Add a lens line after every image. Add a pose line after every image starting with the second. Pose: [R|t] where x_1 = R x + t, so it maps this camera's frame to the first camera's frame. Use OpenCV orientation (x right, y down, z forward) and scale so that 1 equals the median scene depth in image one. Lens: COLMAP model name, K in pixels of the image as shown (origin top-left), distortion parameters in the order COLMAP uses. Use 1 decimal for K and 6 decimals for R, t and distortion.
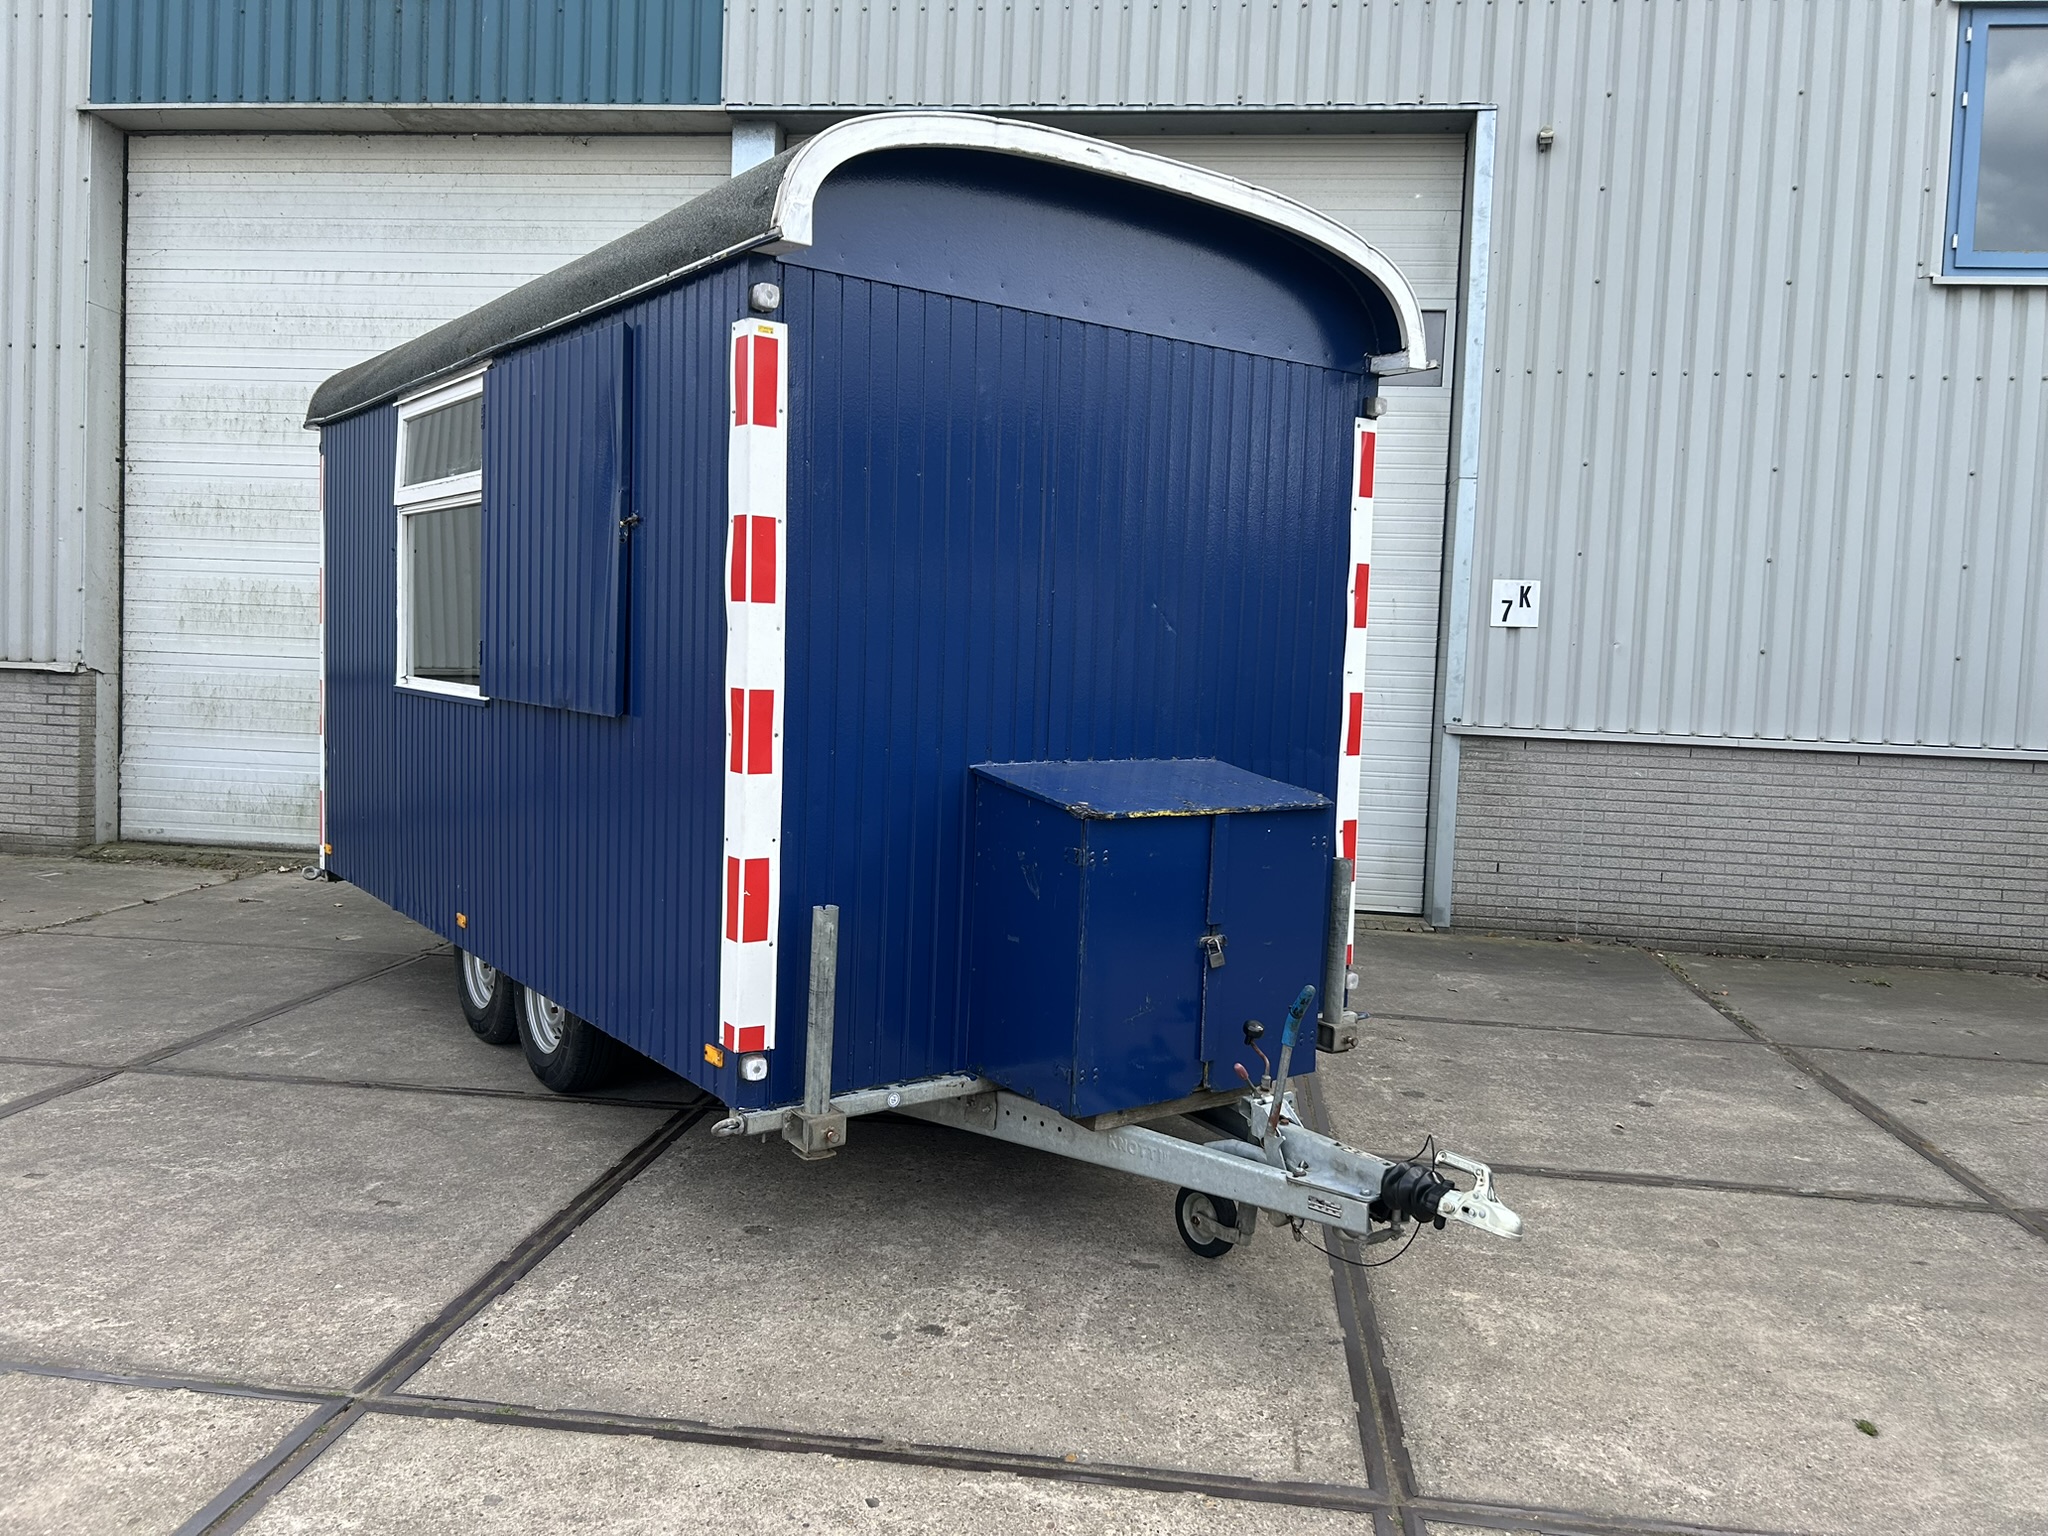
lens RADIAL K [[1551.4, 0, 1034.4], [0, 1551.4, 771.5], [0, 0, 1]] dist [0.045691, -0.048433]
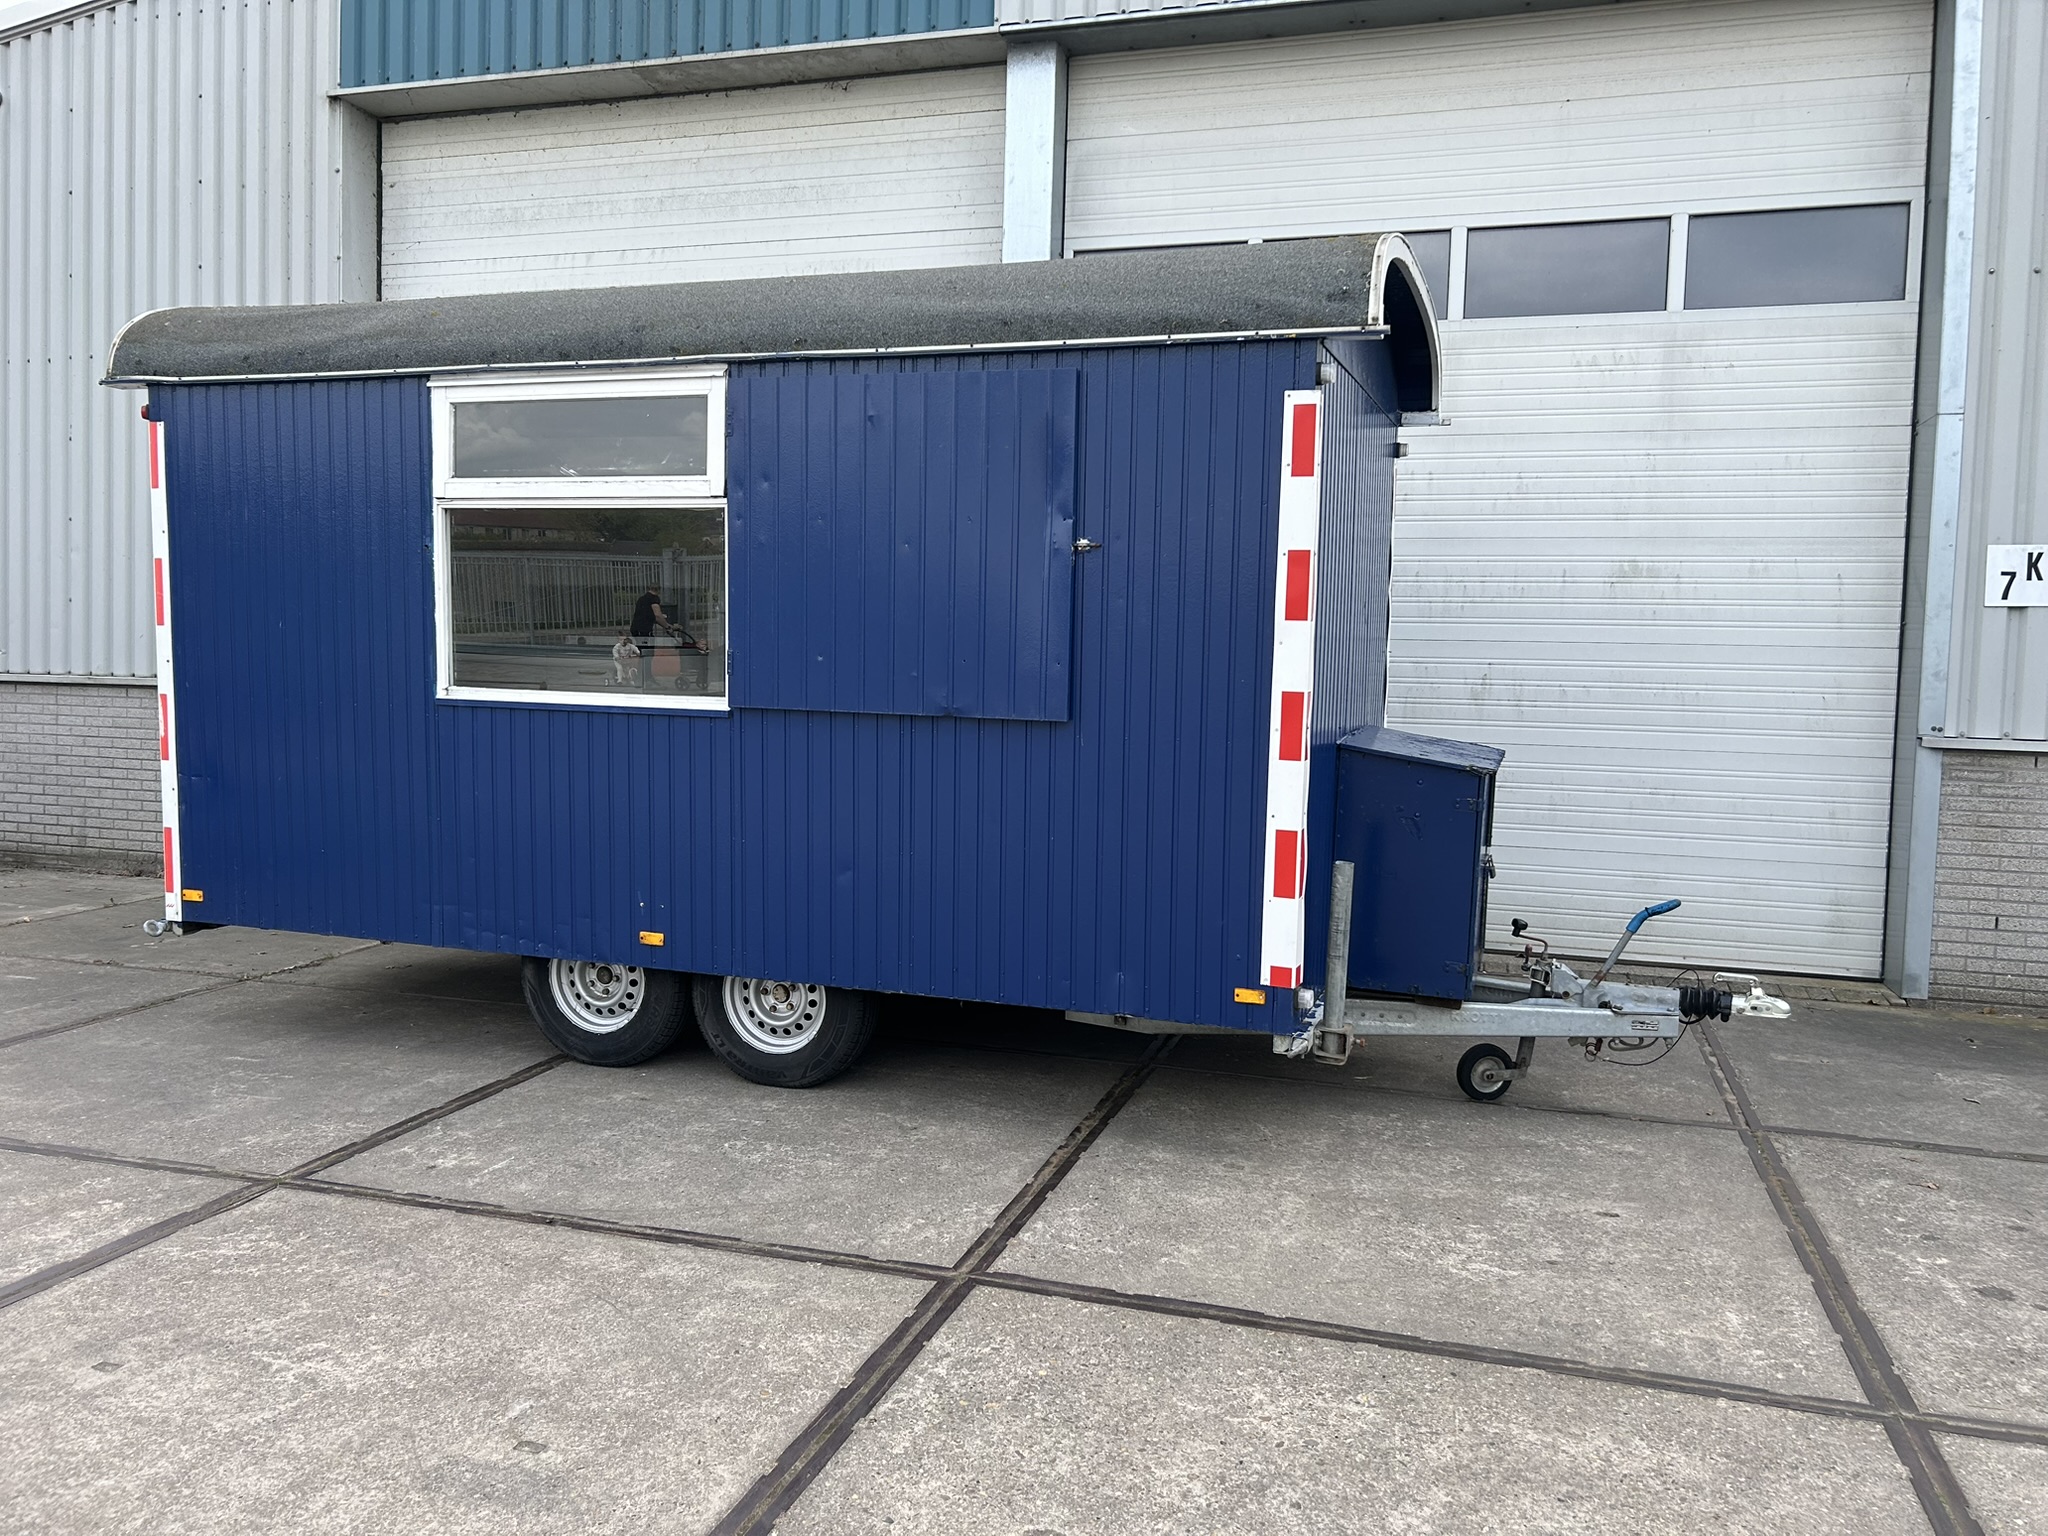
lens RADIAL K [[1551.4, 0, 1028.0], [0, 1551.4, 760.2], [0, 0, 1]] dist [0.045691, -0.048433]
pose [[0.983595, -0.005604, -0.180306, -0.027740], [0.004096, 0.999953, -0.008738, -0.012314], [0.180347, 0.007856, 0.983572, 0.151814]]
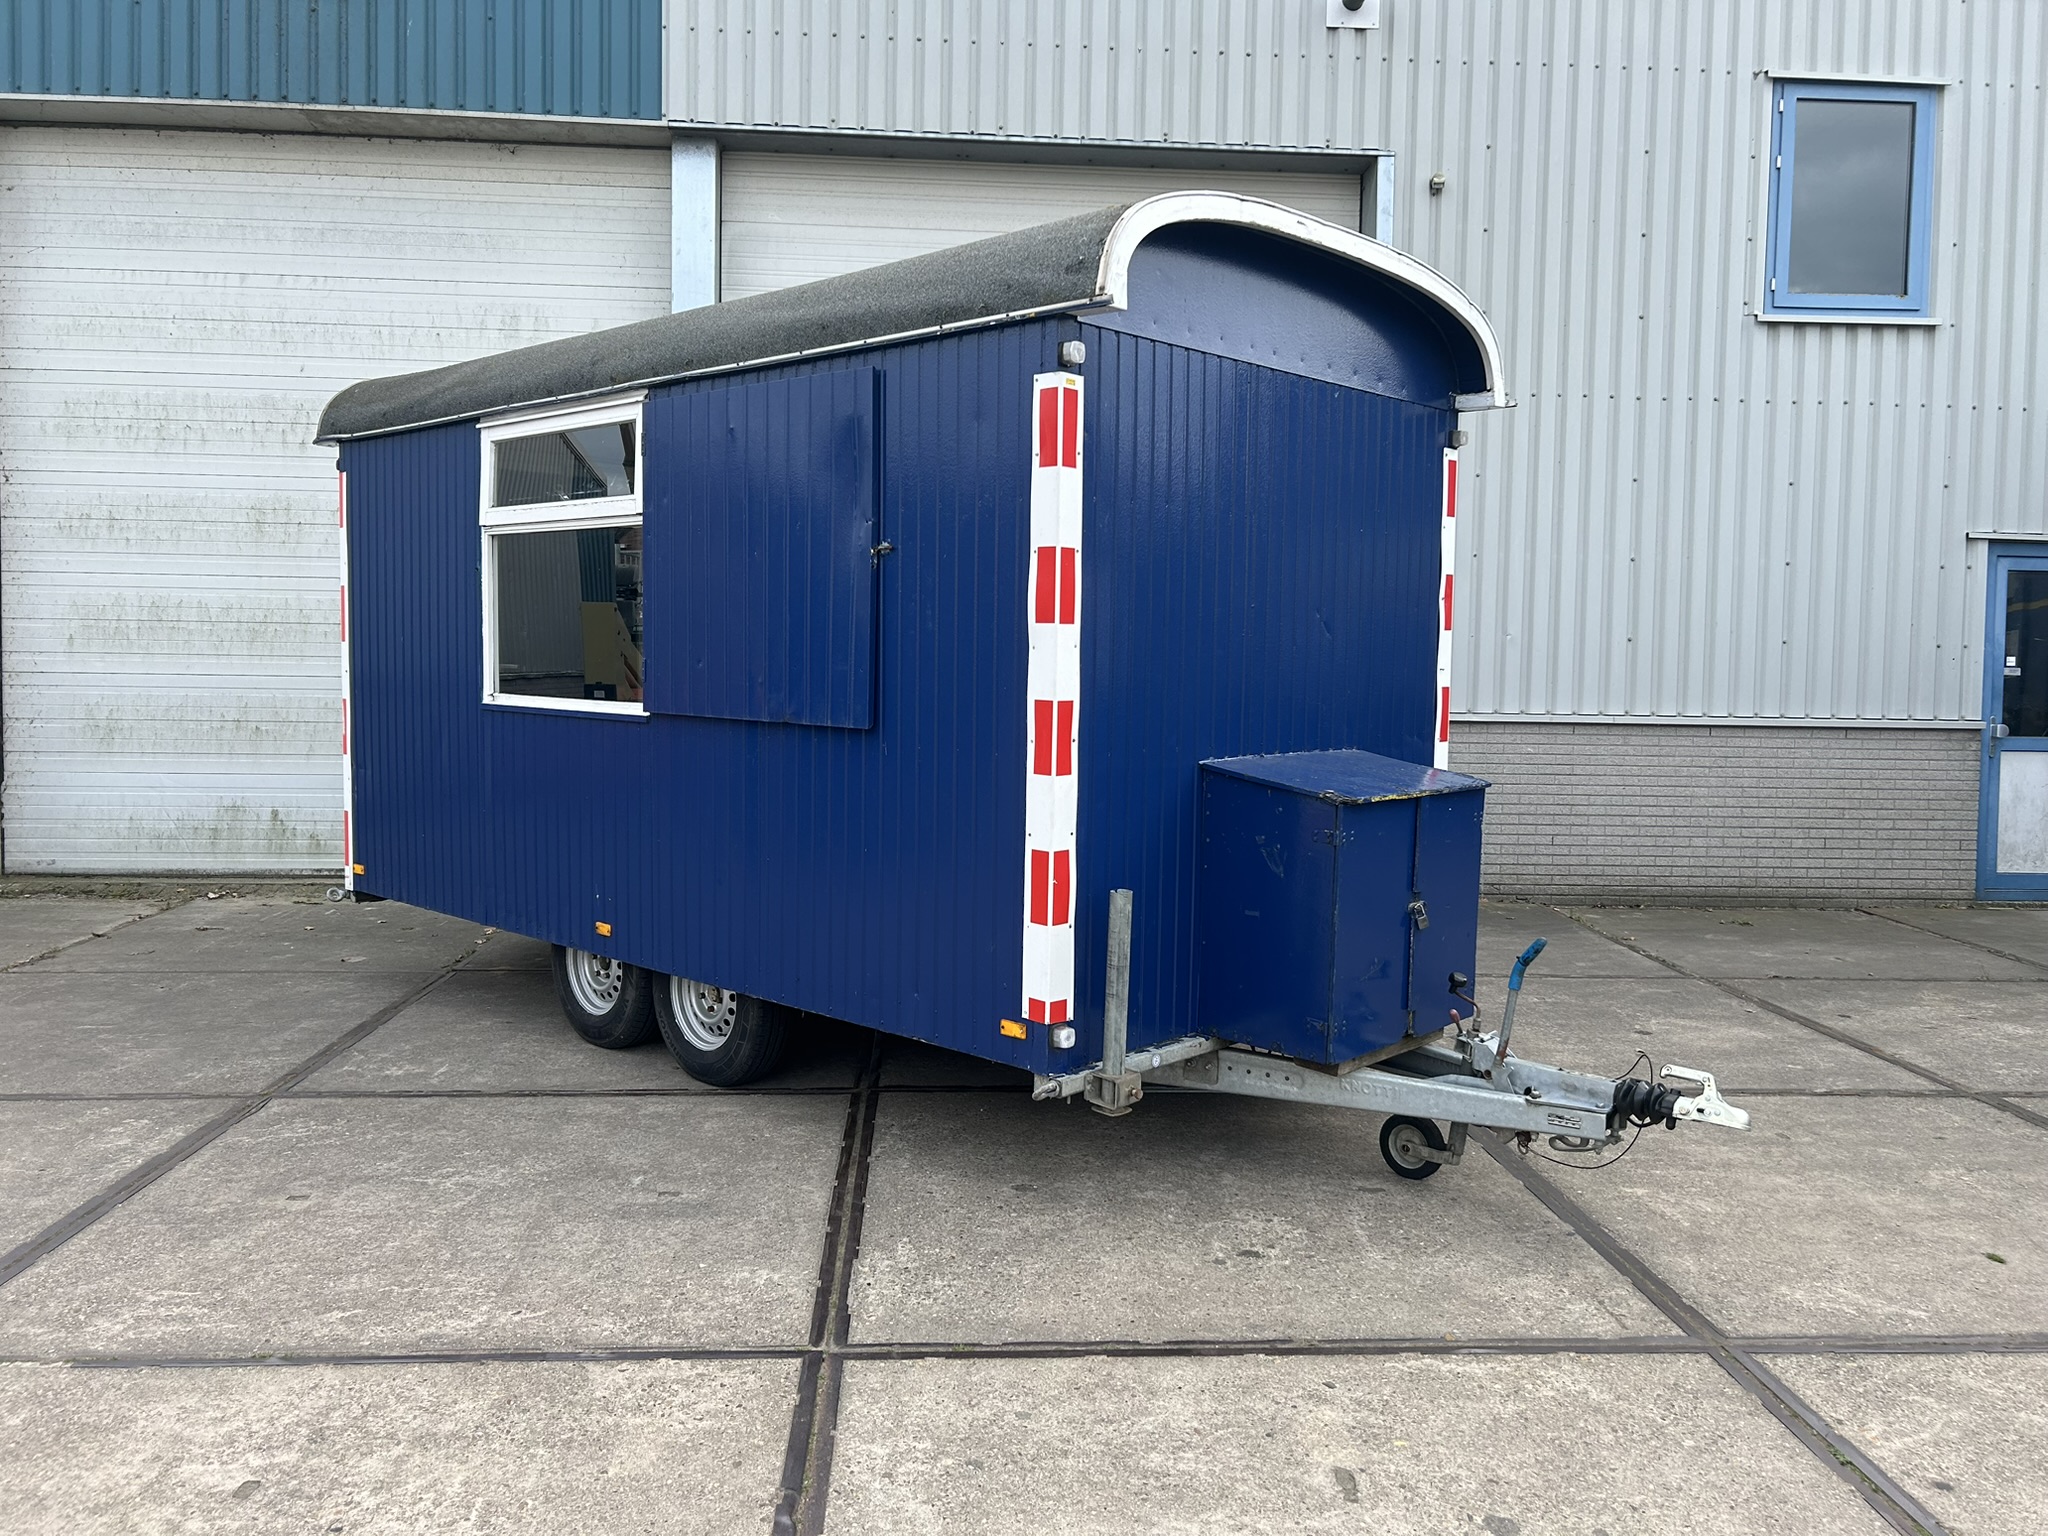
lens RADIAL K [[1551.4, 0, 1036.2], [0, 1551.4, 759.7], [0, 0, 1]] dist [0.045691, -0.048433]
pose [[0.982807, -0.034219, 0.181434, -0.156236], [0.034569, 0.999402, 0.001236, -0.004626], [-0.181368, 0.005057, 0.983402, -0.038371]]
